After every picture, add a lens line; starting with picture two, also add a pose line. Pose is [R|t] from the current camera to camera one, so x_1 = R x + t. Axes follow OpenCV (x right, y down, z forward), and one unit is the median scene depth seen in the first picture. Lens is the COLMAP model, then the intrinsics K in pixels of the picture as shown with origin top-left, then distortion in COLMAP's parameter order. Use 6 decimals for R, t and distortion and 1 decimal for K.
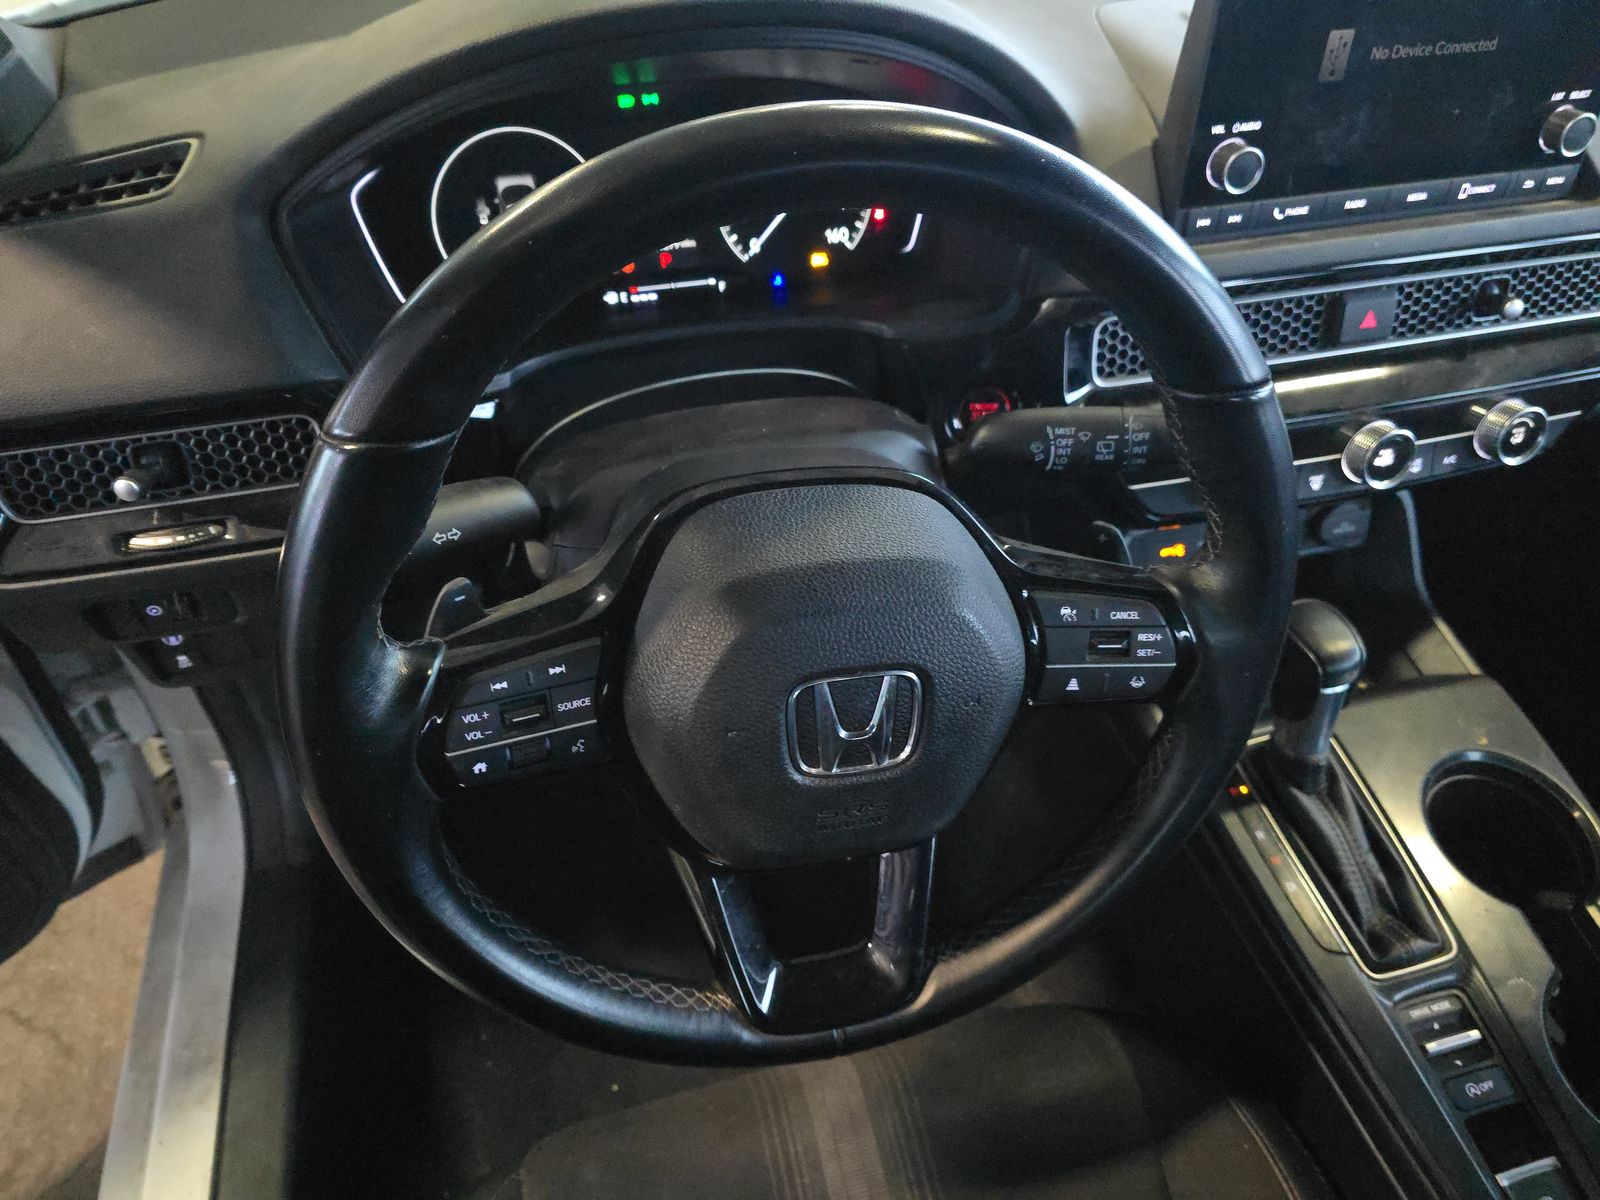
lens RADIAL K [[1104.1, 0, 800.0], [0, 1104.1, 600.0], [0, 0, 1]] dist [0.048383, -0.058209]
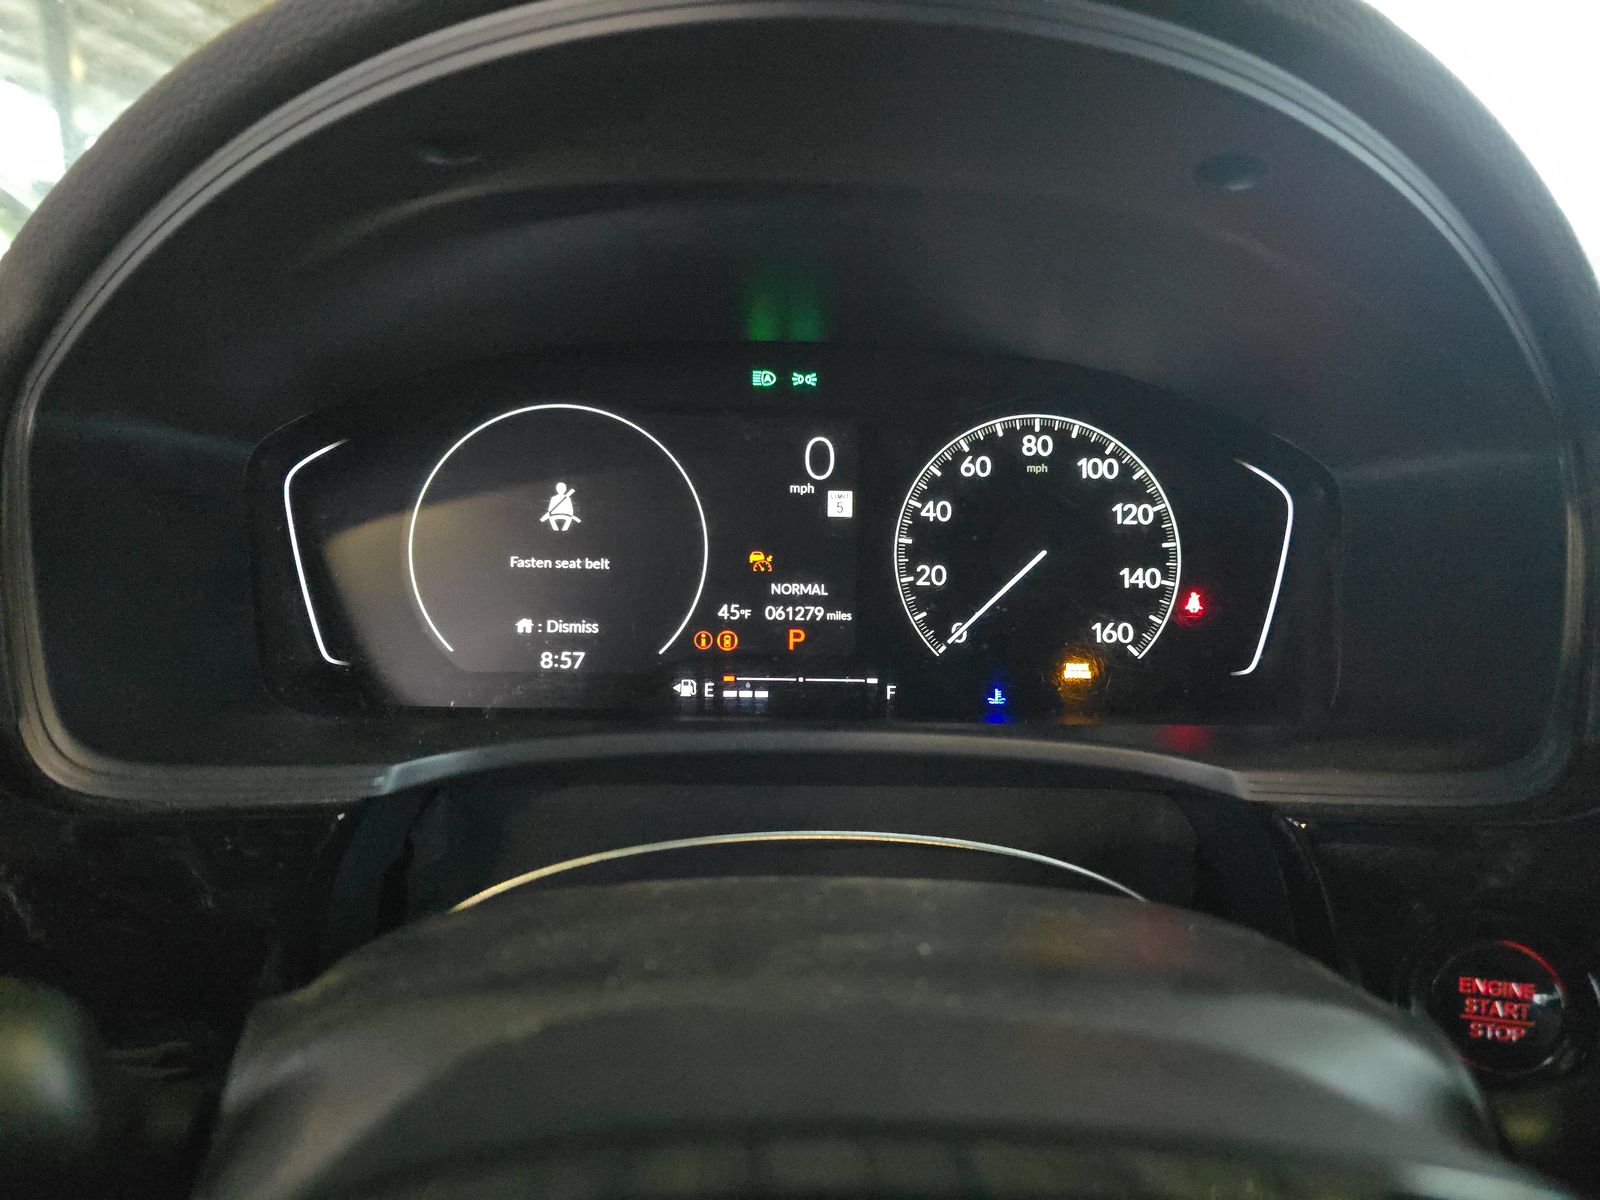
lens RADIAL K [[1104.1, 0, 800.0], [0, 1104.1, 600.0], [0, 0, 1]] dist [0.048383, -0.058209]
pose [[0.975403, 0.066344, -0.210207, -0.003630], [-0.158989, 0.872280, -0.462439, -0.067236], [0.152679, 0.484485, 0.861373, 0.517644]]
